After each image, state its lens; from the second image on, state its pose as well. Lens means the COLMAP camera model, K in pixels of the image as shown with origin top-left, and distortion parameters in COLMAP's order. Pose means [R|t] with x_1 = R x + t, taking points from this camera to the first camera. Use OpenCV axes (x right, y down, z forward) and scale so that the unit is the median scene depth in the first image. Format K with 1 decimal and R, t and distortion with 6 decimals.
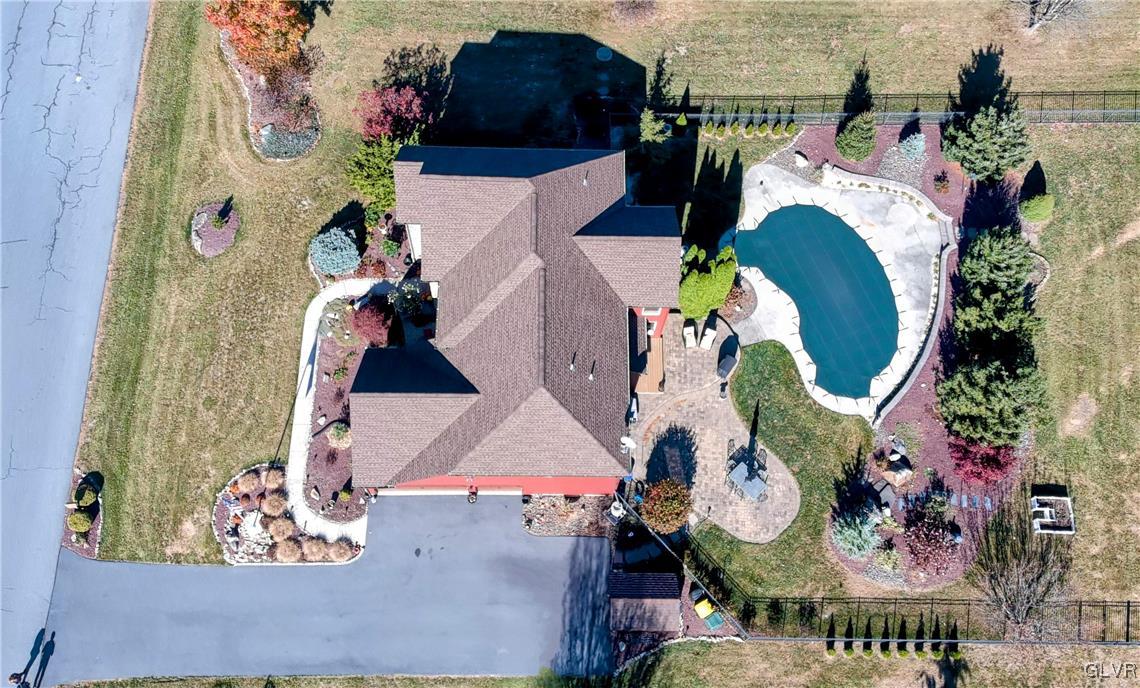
lens RADIAL K [[1185.2, 0, 568.1], [0, 1185.2, 314.8], [0, 0, 1]] dist [0.404060, -0.967771]
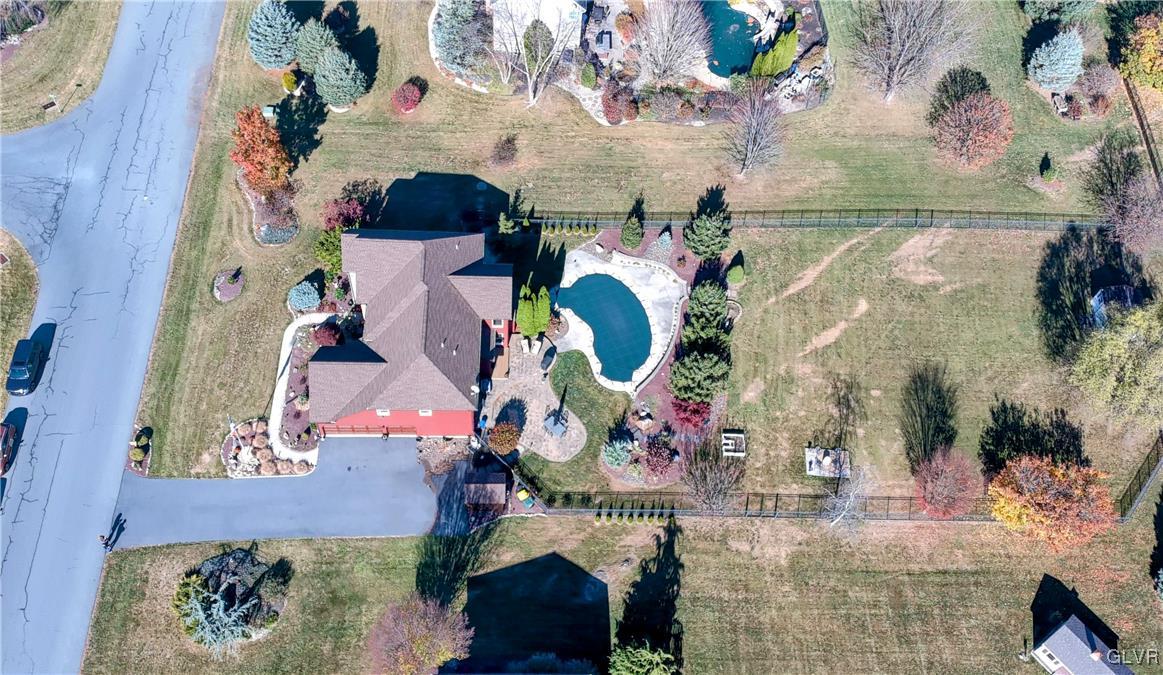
lens RADIAL K [[1098.4, 0, 567.0], [0, 1098.4, 338.6], [0, 0, 1]] dist [0.494319, -1.344180]
pose [[0.999776, 0.001105, 0.021139, 0.127768], [0.002104, 0.988505, -0.151170, 0.236735], [-0.021063, 0.151181, 0.988282, -0.493151]]
